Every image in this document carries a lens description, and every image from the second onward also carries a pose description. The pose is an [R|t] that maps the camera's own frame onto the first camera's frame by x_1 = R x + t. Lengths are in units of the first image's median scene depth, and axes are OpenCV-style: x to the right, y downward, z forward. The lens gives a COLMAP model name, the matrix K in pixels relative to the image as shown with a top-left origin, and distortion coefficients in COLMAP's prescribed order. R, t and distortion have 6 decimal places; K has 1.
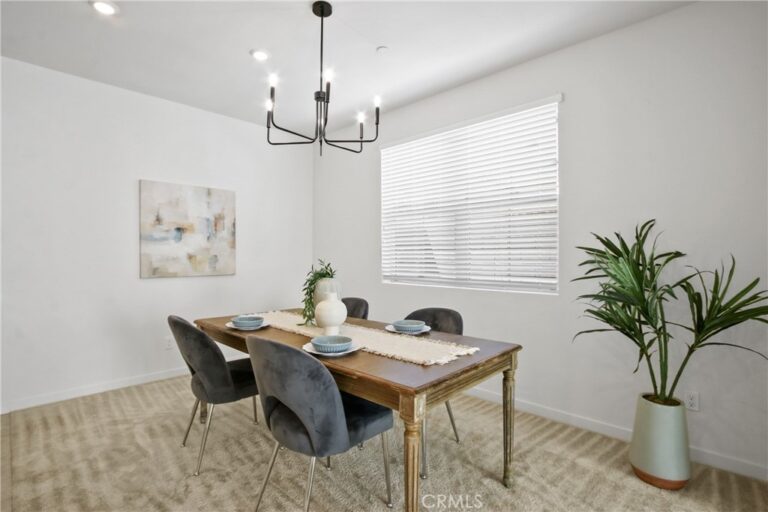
lens RADIAL K [[368.4, 0, 375.1], [0, 368.4, 257.3], [0, 0, 1]] dist [-0.017465, 0.000706]
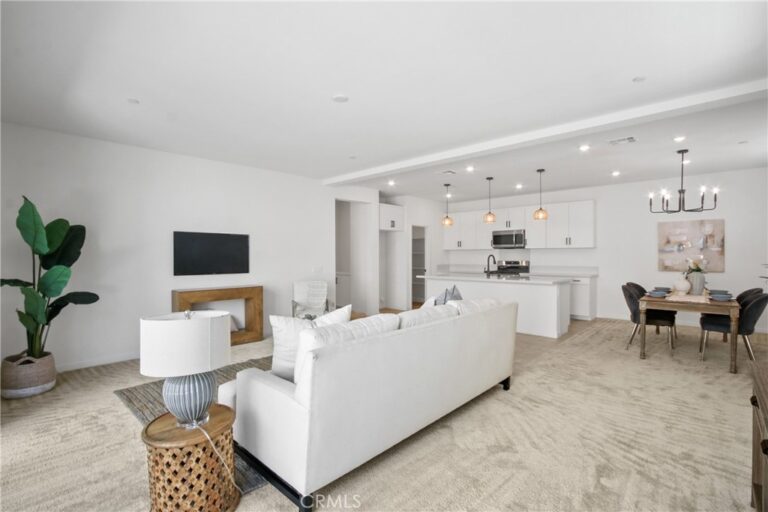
lens RADIAL K [[359.2, 0, 374.6], [0, 359.2, 258.3], [0, 0, 1]] dist [-0.029168, 0.006665]
pose [[0.013979, 0.003923, -0.999895, 2.066149], [-0.003274, 0.999987, 0.003877, -0.022822], [0.999897, 0.003220, 0.013992, -0.959620]]
